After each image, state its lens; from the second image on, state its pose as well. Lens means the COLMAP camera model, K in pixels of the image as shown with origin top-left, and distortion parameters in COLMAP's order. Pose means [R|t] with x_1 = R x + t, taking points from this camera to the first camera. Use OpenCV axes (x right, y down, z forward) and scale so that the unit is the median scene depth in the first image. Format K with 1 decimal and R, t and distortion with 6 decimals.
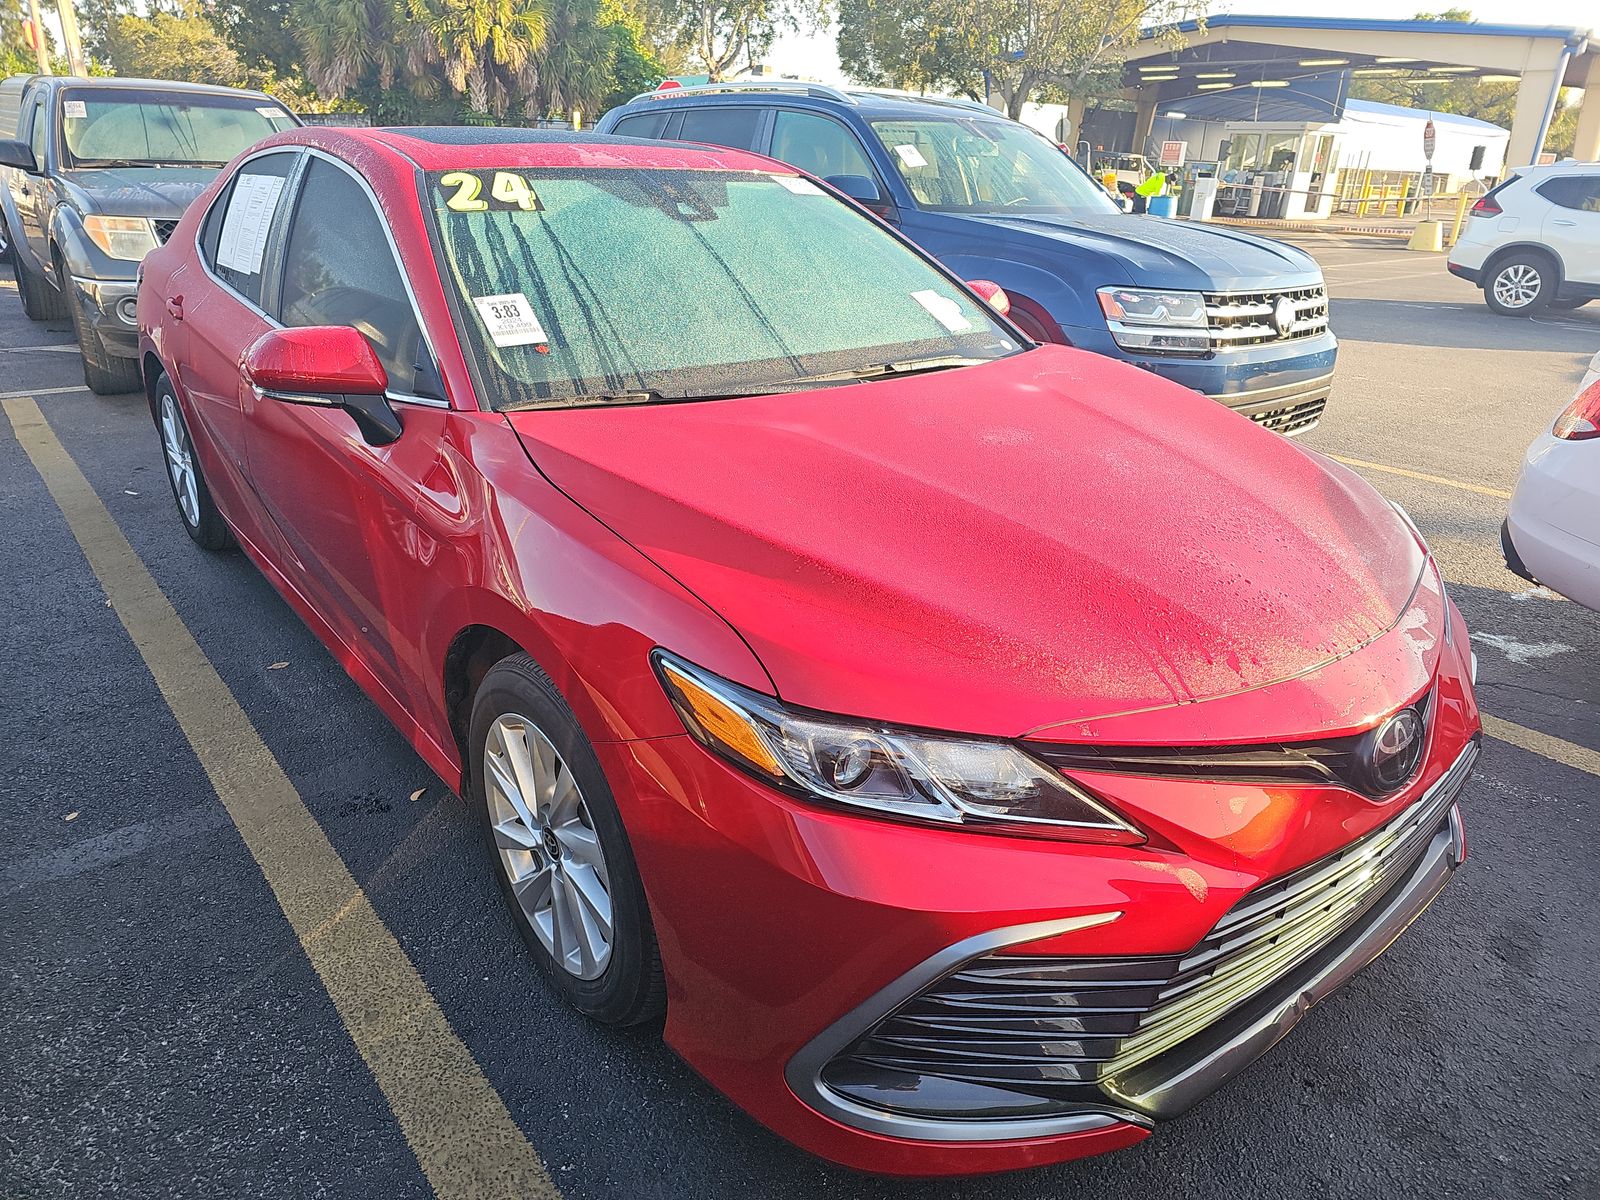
lens RADIAL K [[1078.2, 0, 783.6], [0, 1078.2, 599.4], [0, 0, 1]] dist [0.022313, -0.019215]
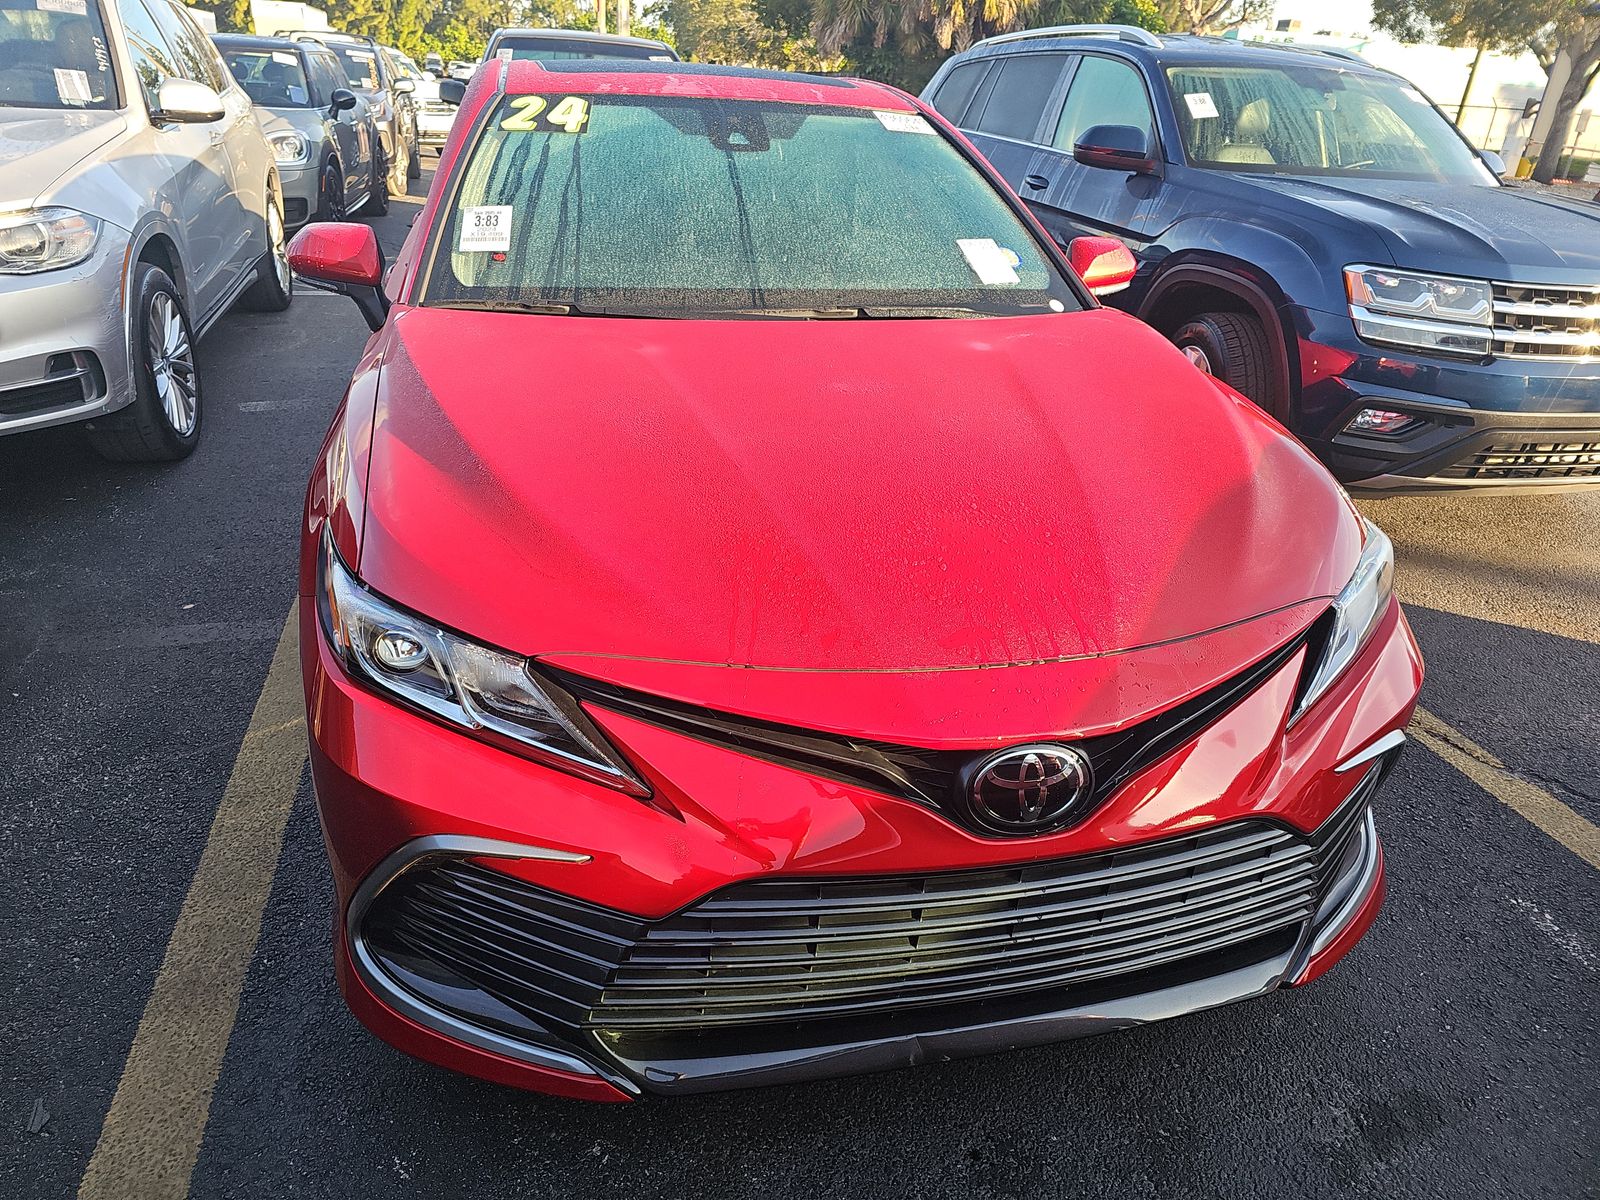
lens RADIAL K [[1078.2, 0, 796.4], [0, 1078.2, 601.9], [0, 0, 1]] dist [0.022313, -0.019215]
pose [[0.906840, 0.192203, -0.375099, 0.263466], [-0.180823, 0.981320, 0.065675, -0.009558], [0.380716, 0.008270, 0.924655, 0.060498]]
